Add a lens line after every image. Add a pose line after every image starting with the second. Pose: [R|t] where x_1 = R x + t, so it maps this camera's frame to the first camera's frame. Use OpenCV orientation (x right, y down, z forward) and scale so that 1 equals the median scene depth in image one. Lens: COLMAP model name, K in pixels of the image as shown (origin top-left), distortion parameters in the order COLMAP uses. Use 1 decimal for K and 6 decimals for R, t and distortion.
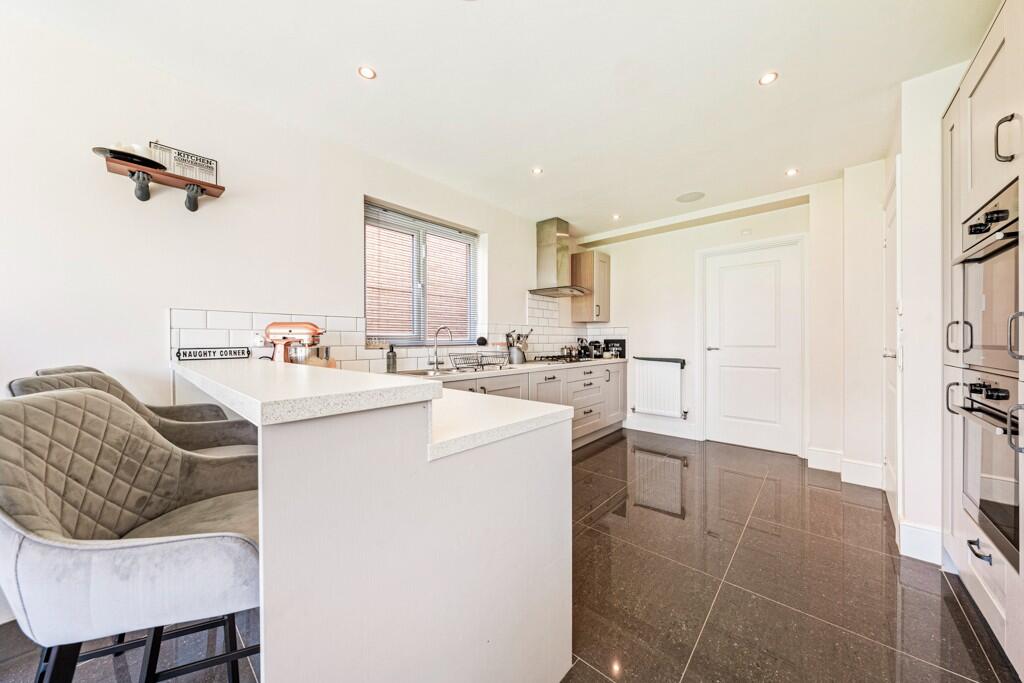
lens RADIAL K [[350.5, 0, 515.1], [0, 350.5, 341.6], [0, 0, 1]] dist [-0.002804, 0.000170]
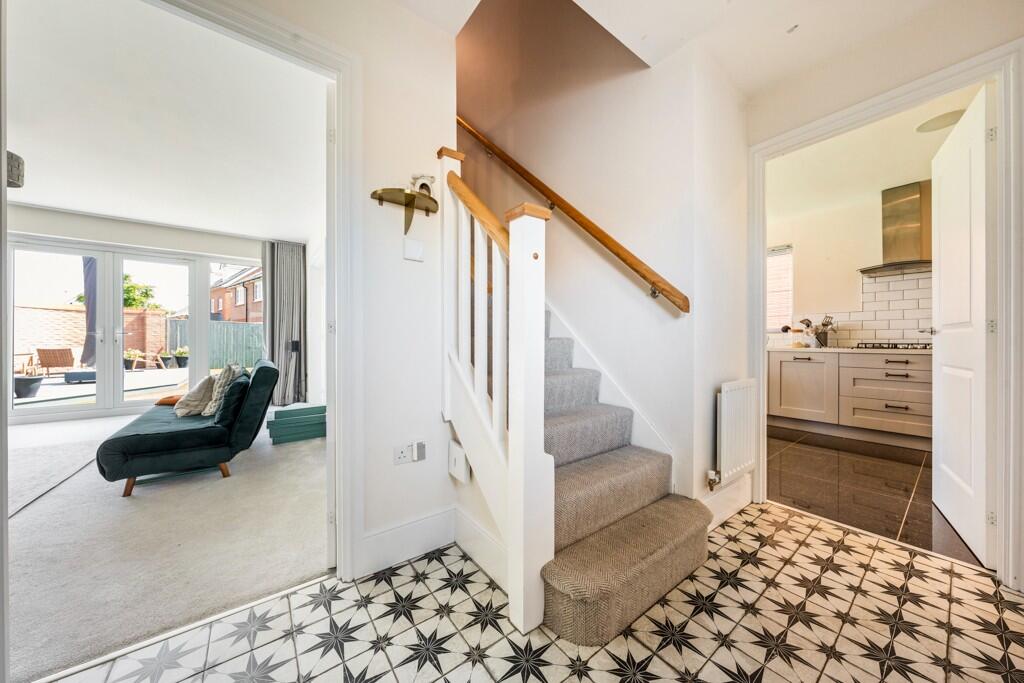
lens RADIAL K [[350.5, 0, 506.2], [0, 350.5, 342.5], [0, 0, 1]] dist [-0.002804, 0.000170]
pose [[-0.213237, 0.001818, -0.976999, 1.433211], [-0.006302, 0.999975, 0.003236, 0.052256], [0.976980, 0.006847, -0.213220, 0.281798]]
